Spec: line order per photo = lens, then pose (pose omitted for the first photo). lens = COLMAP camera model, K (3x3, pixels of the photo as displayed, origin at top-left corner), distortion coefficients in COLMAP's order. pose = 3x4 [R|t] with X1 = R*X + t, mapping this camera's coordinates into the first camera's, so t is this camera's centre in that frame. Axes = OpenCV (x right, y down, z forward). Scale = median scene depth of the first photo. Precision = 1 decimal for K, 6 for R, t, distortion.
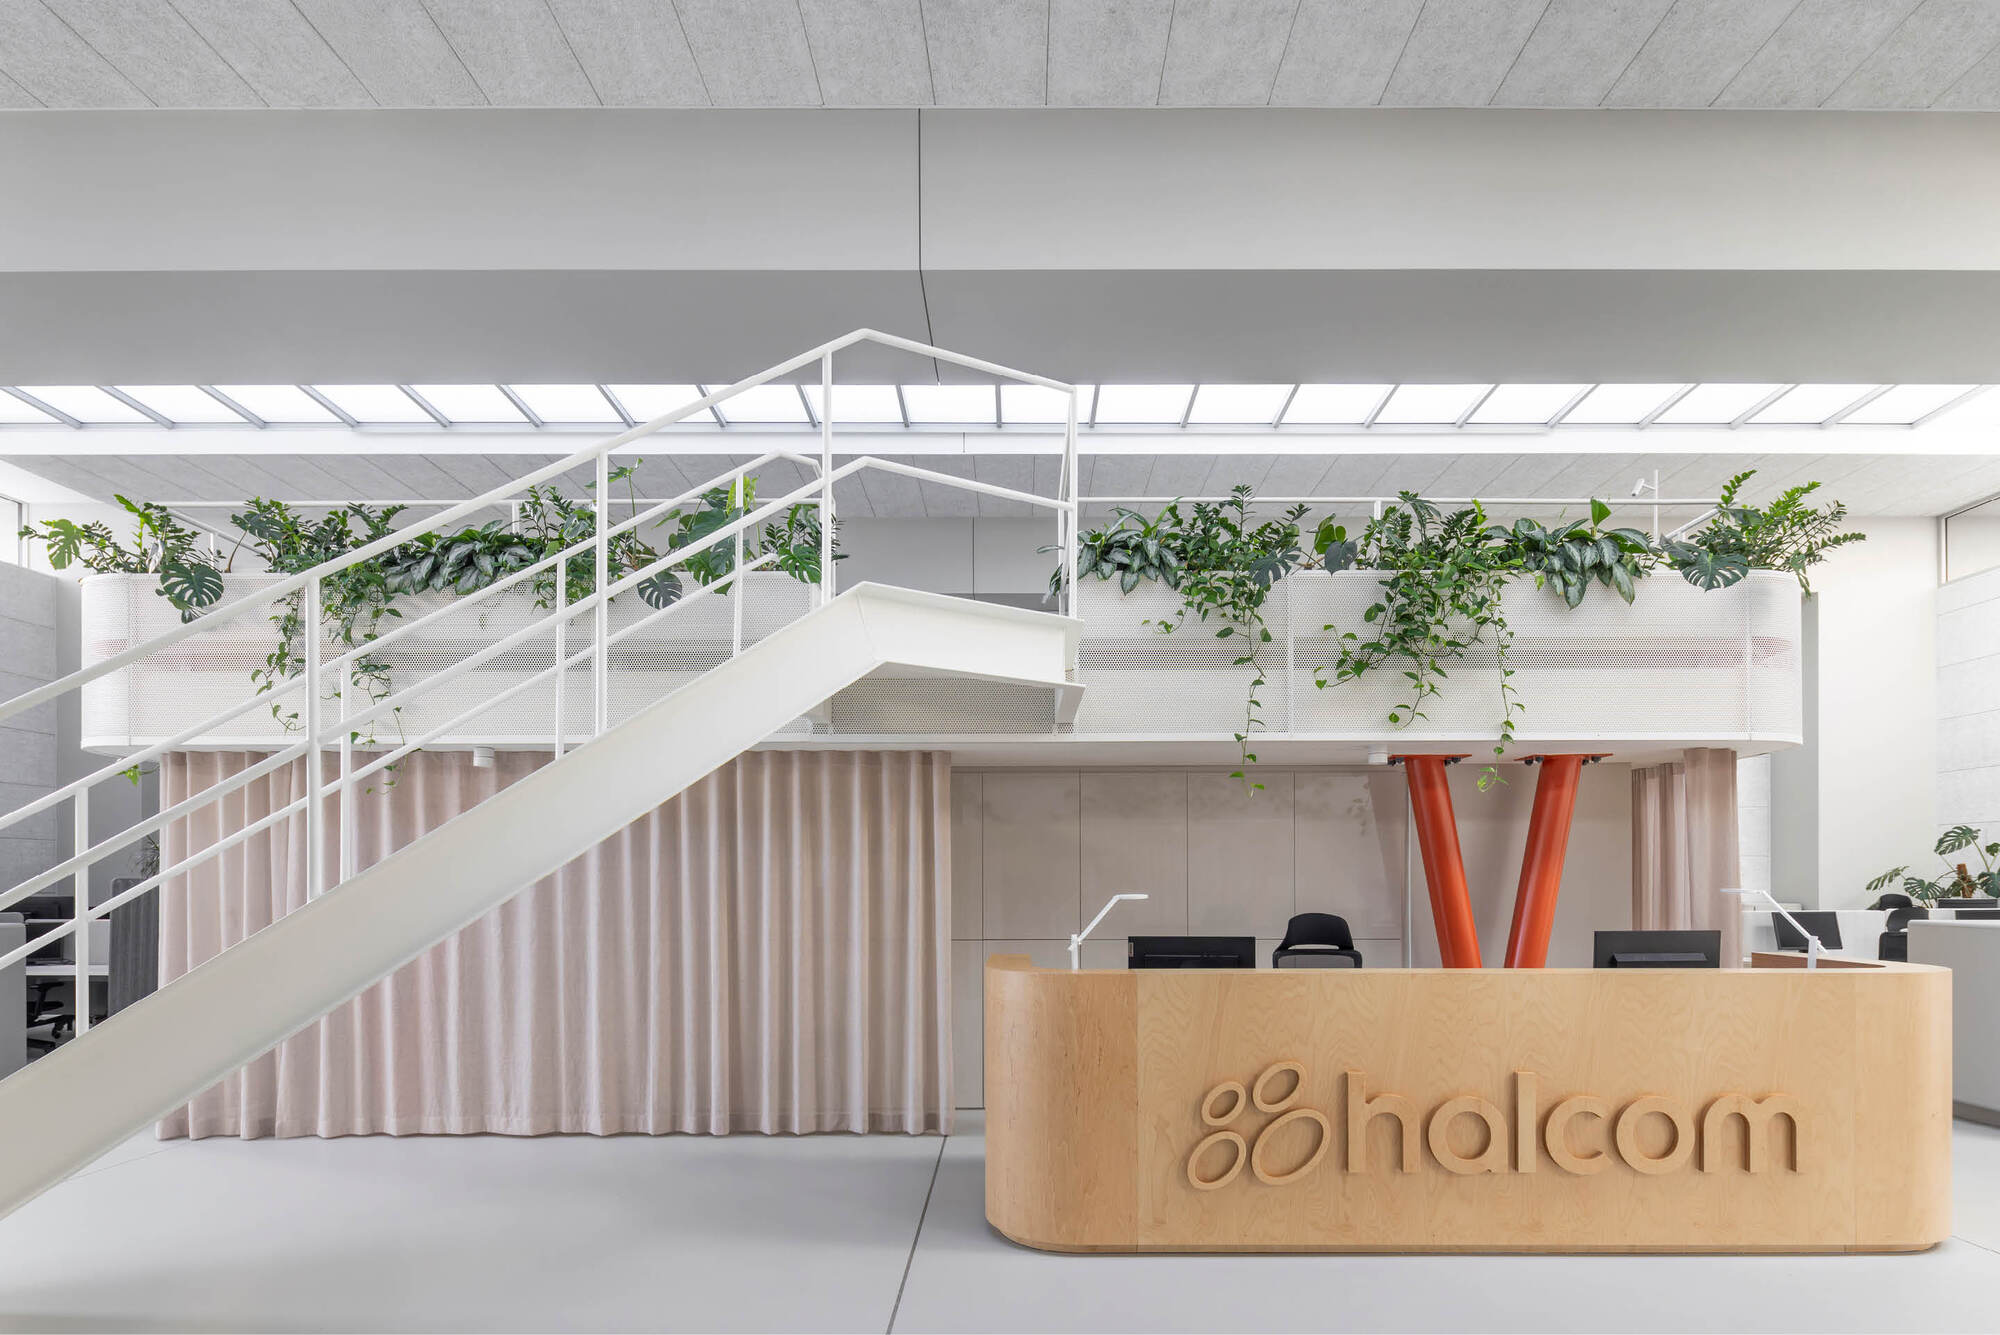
lens RADIAL K [[963.0, 0, 1006.5], [0, 963.0, 867.8], [0, 0, 1]] dist [0.001385, -0.000846]
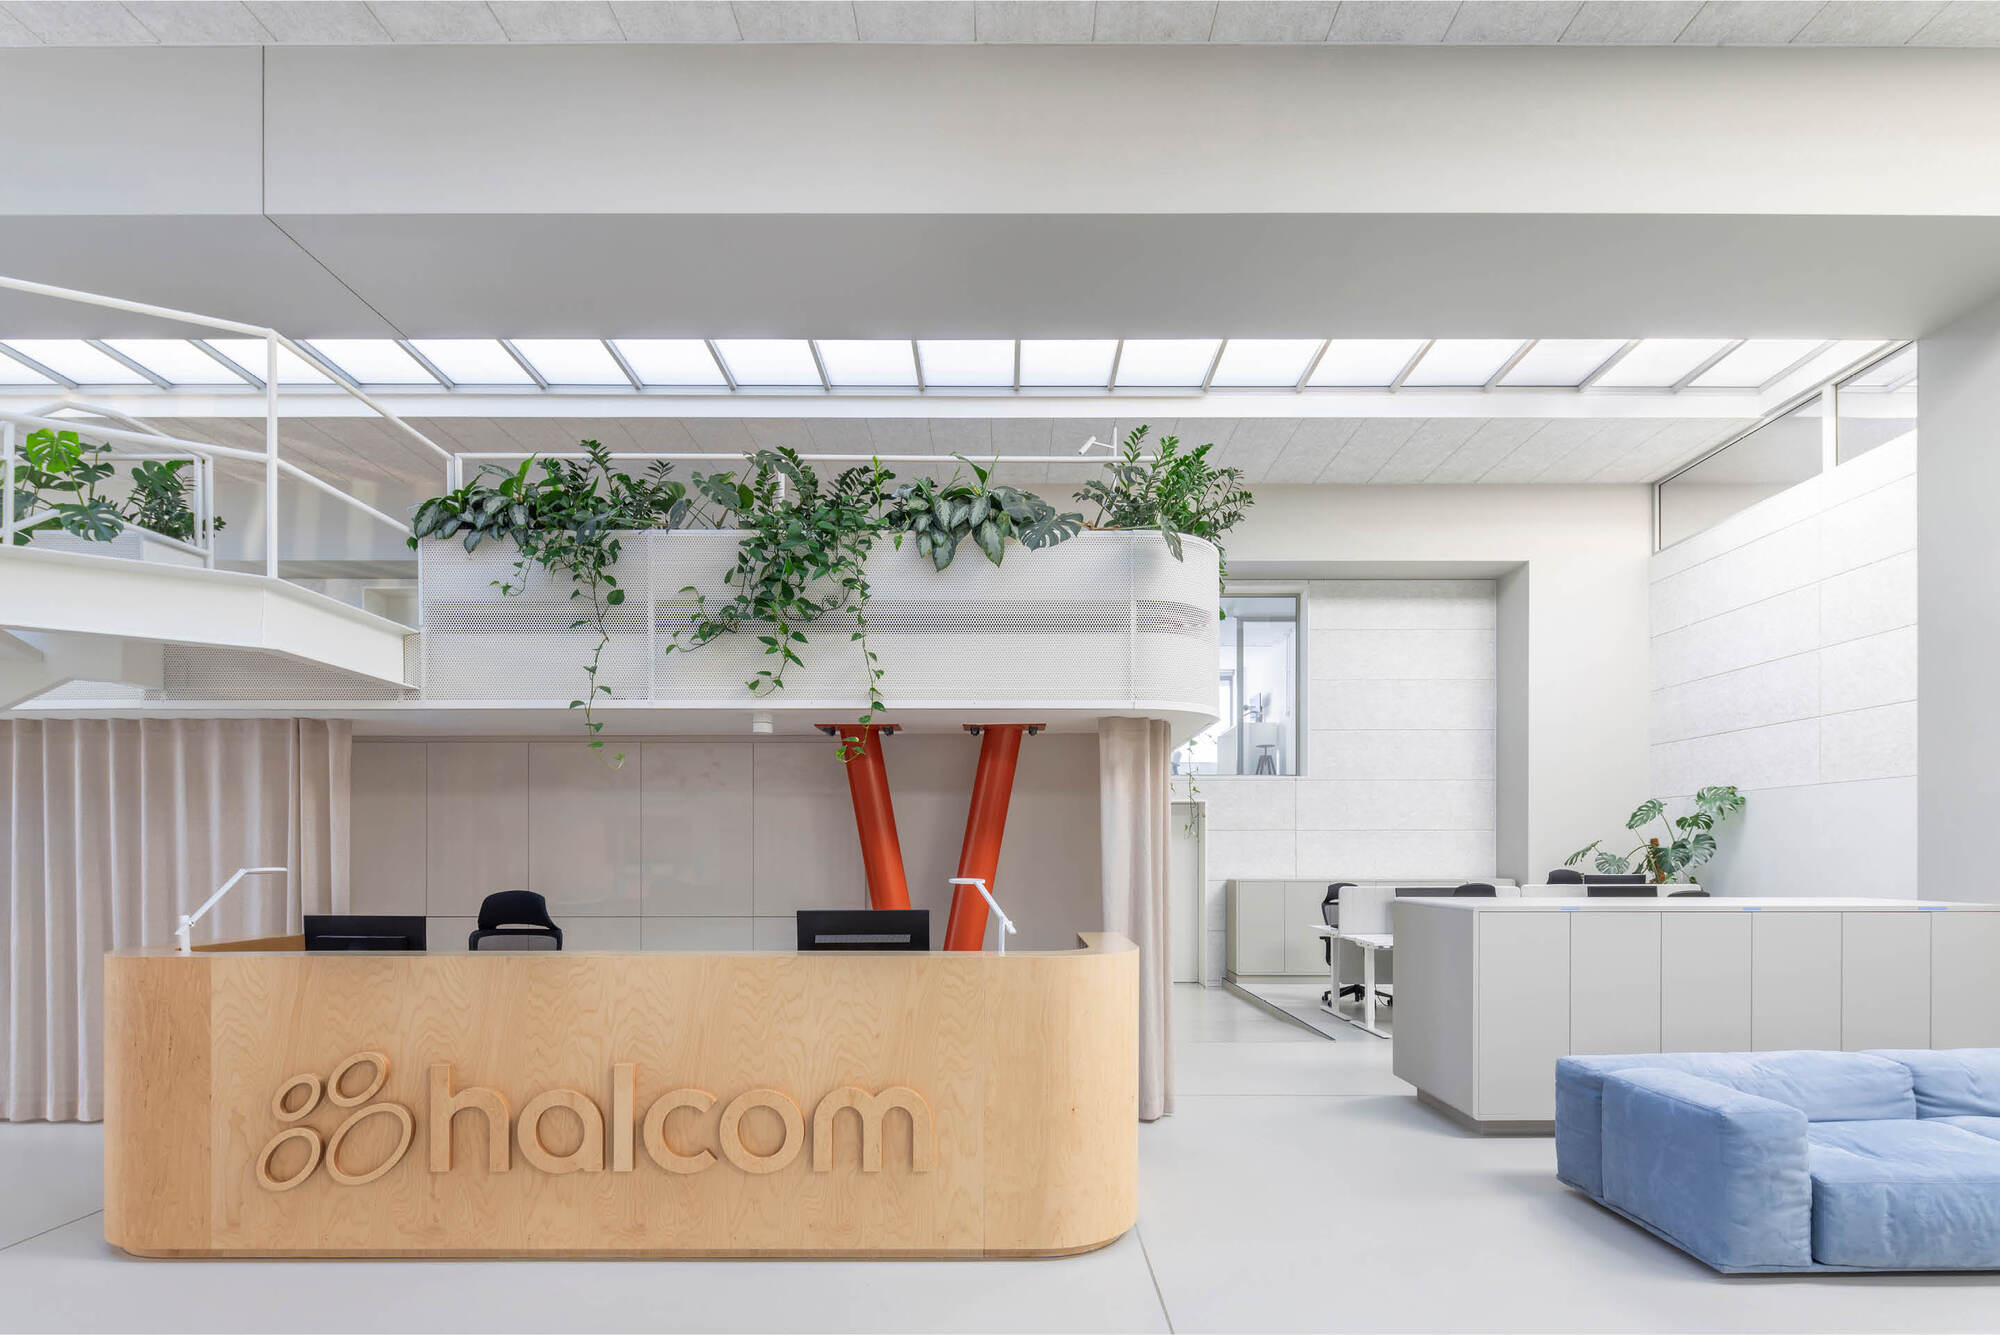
lens RADIAL K [[996.2, 0, 993.1], [0, 996.2, 828.4], [0, 0, 1]] dist [0.019008, -0.011542]
pose [[0.999987, 0.001675, -0.004786, 0.644305], [-0.001731, 0.999930, -0.011688, -0.003428], [0.004766, 0.011696, 0.999920, 0.020633]]
